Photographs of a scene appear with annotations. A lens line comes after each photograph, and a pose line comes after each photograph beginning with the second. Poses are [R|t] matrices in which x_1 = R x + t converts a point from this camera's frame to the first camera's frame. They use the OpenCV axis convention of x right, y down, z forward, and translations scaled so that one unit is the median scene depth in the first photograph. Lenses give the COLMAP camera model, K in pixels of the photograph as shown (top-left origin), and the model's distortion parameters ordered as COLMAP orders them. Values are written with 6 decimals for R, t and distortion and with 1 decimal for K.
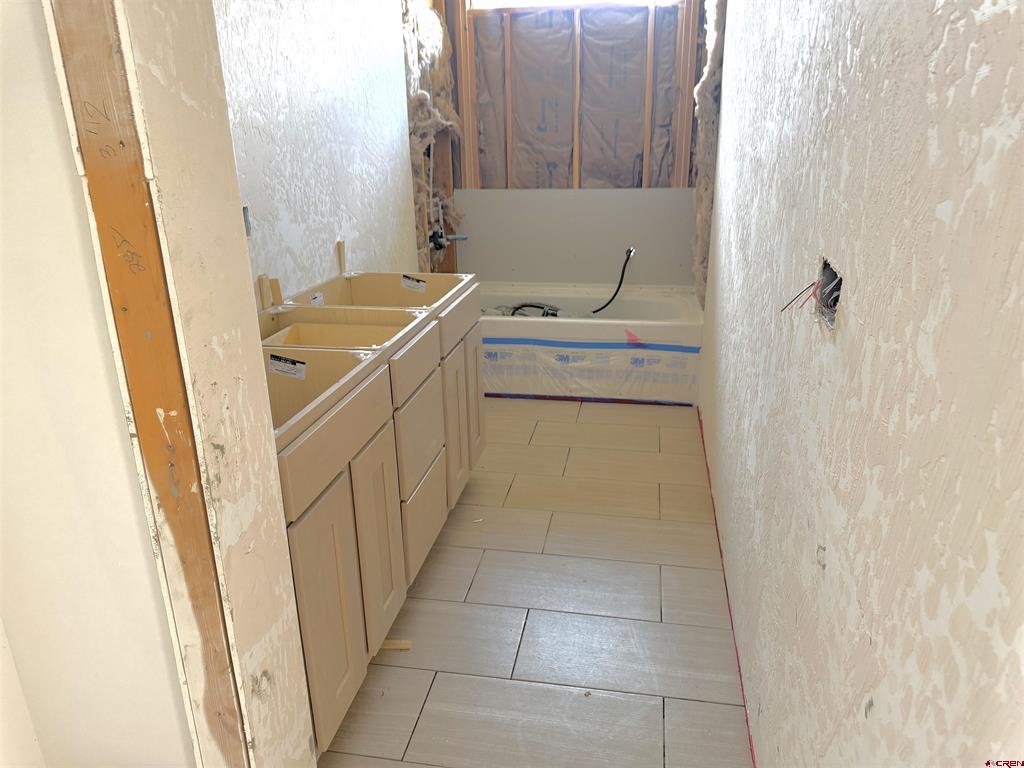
lens RADIAL K [[733.4, 0, 512.0], [0, 733.4, 384.0], [0, 0, 1]] dist [0.057268, -0.061708]
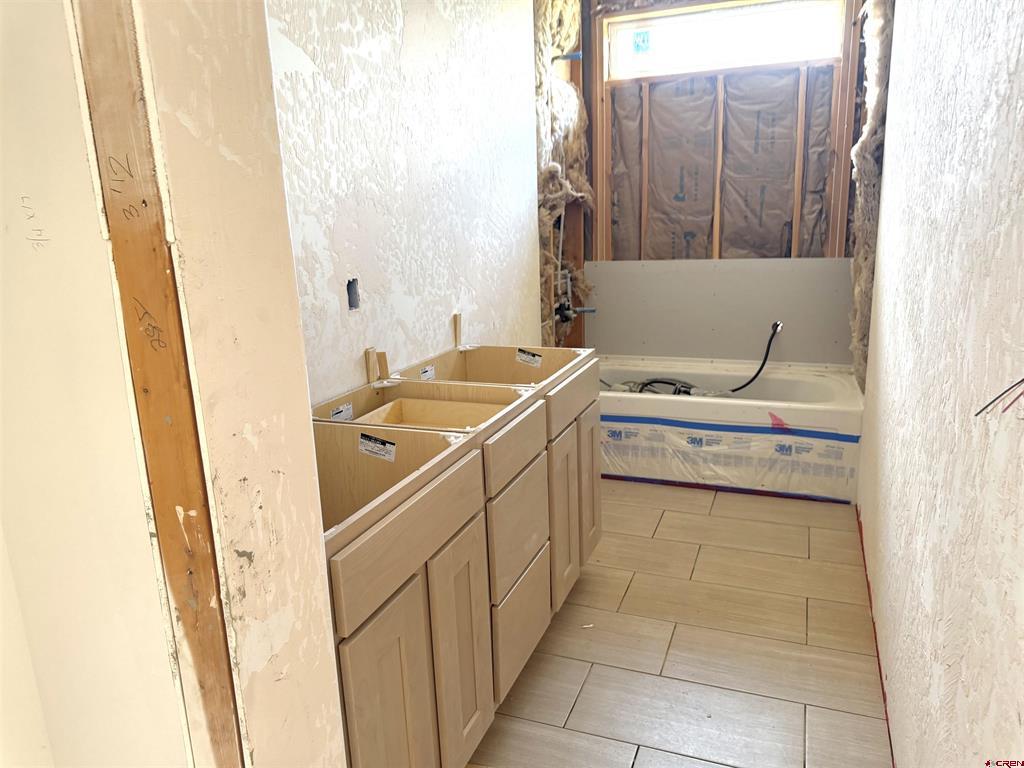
lens RADIAL K [[727.8, 0, 513.1], [0, 727.8, 388.5], [0, 0, 1]] dist [0.070668, -0.096417]
pose [[0.981571, 0.028097, -0.189019, 0.025380], [-0.044714, 0.995443, -0.084229, -0.020474], [0.185791, 0.091128, 0.978354, 0.097104]]
